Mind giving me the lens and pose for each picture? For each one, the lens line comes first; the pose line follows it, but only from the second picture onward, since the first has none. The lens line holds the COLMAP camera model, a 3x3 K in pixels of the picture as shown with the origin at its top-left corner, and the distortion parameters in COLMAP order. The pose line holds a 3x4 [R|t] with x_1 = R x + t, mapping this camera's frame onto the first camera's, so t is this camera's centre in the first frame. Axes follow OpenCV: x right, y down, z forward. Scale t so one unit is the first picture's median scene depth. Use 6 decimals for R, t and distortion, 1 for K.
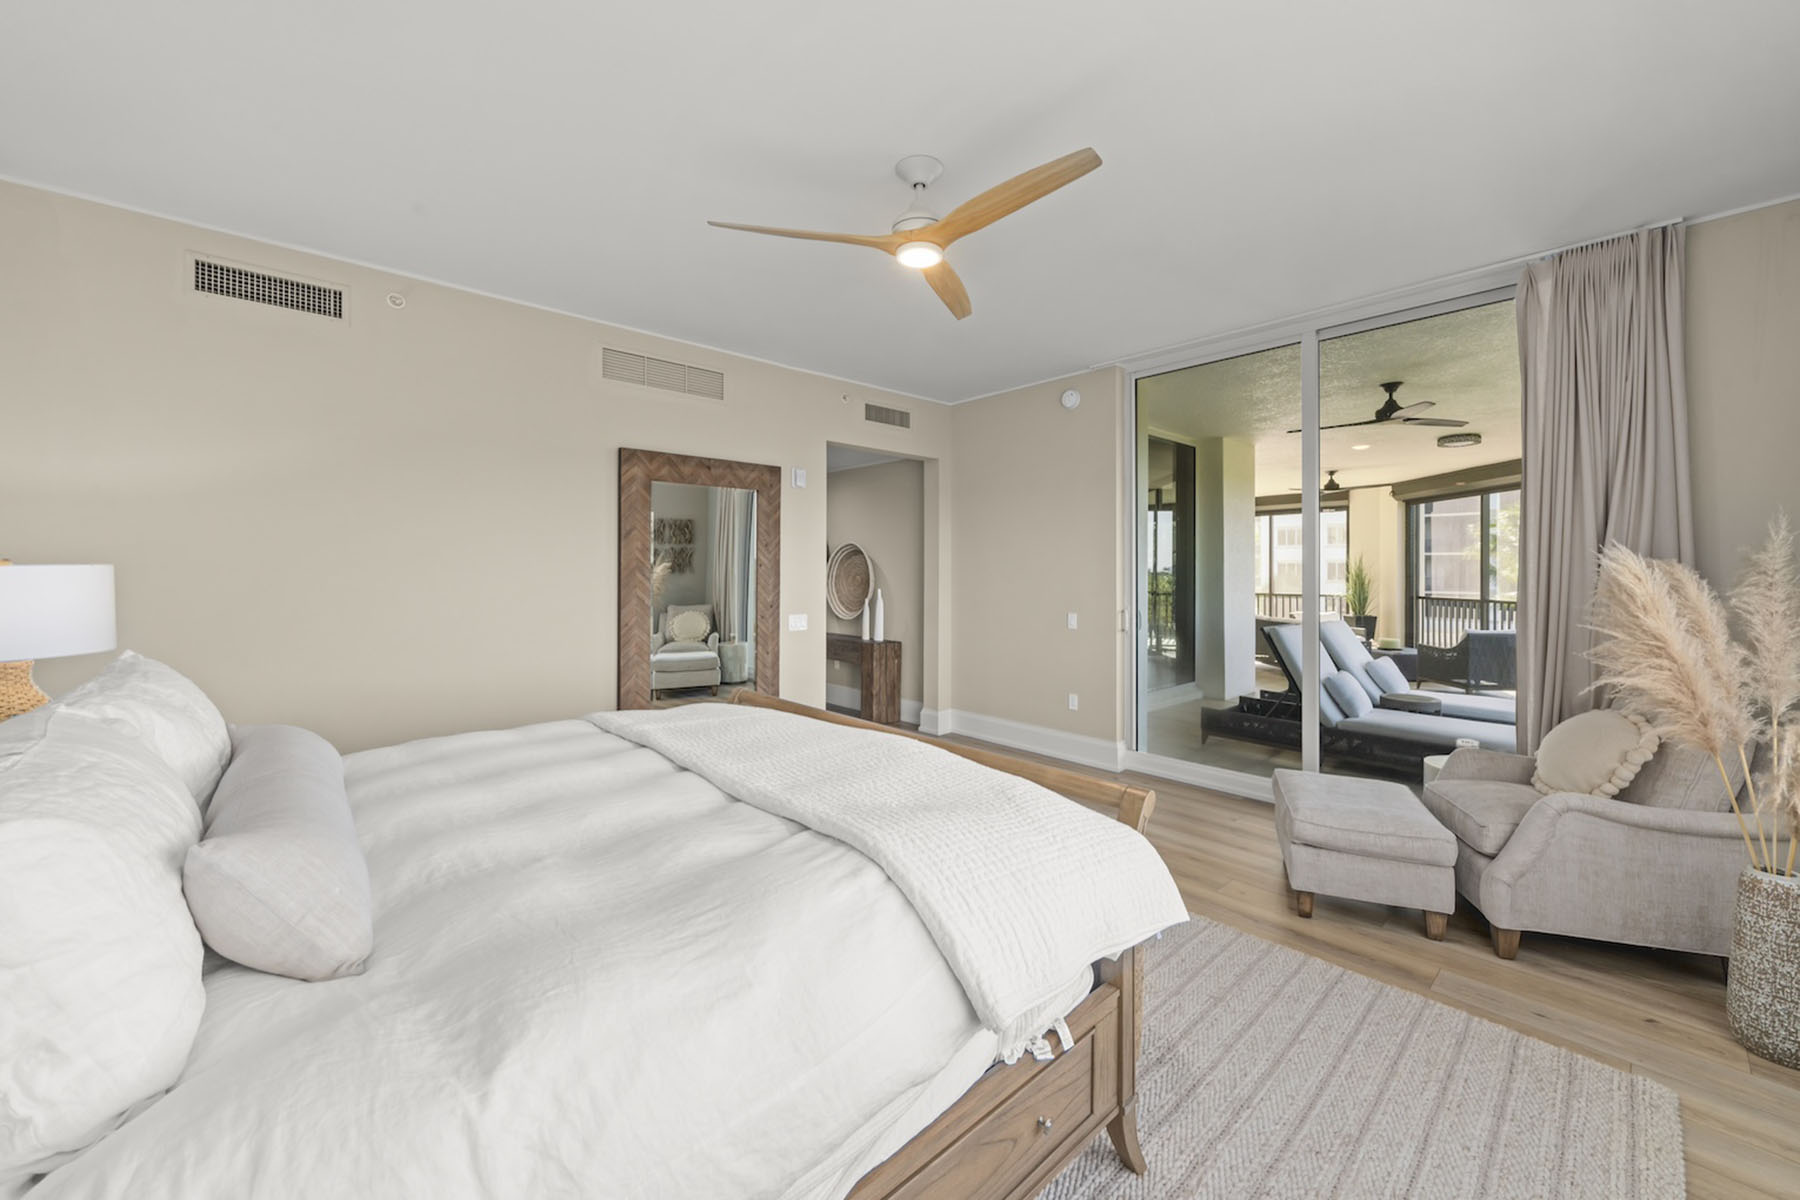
lens RADIAL K [[689.9, 0, 901.4], [0, 689.9, 572.8], [0, 0, 1]] dist [-0.001235, -0.000095]
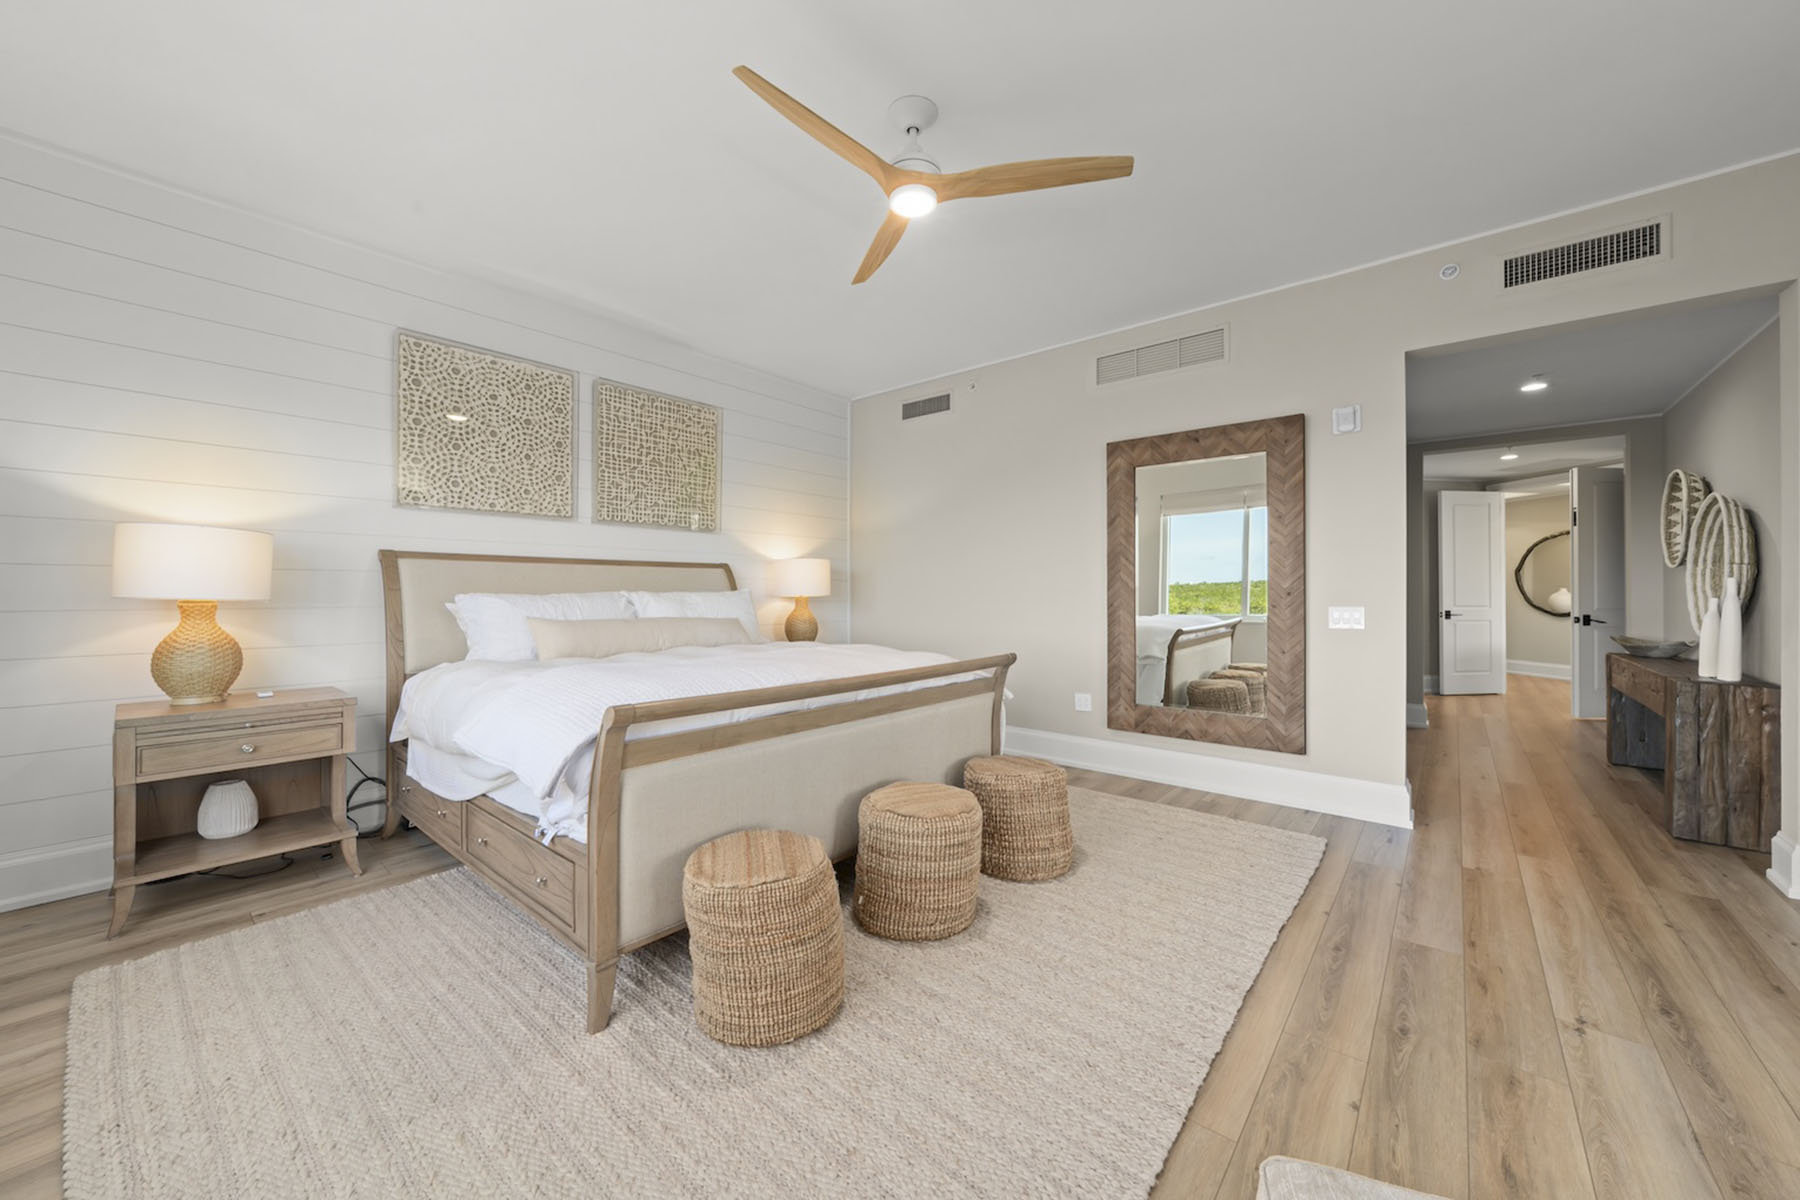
lens RADIAL K [[655.0, 0, 896.5], [0, 655.0, 593.5], [0, 0, 1]] dist [-0.000815, -0.000114]
pose [[0.122345, 0.002761, -0.992484, 0.530628], [-0.003926, 0.999990, 0.002298, 0.051275], [0.992480, 0.003615, 0.122355, 0.487985]]
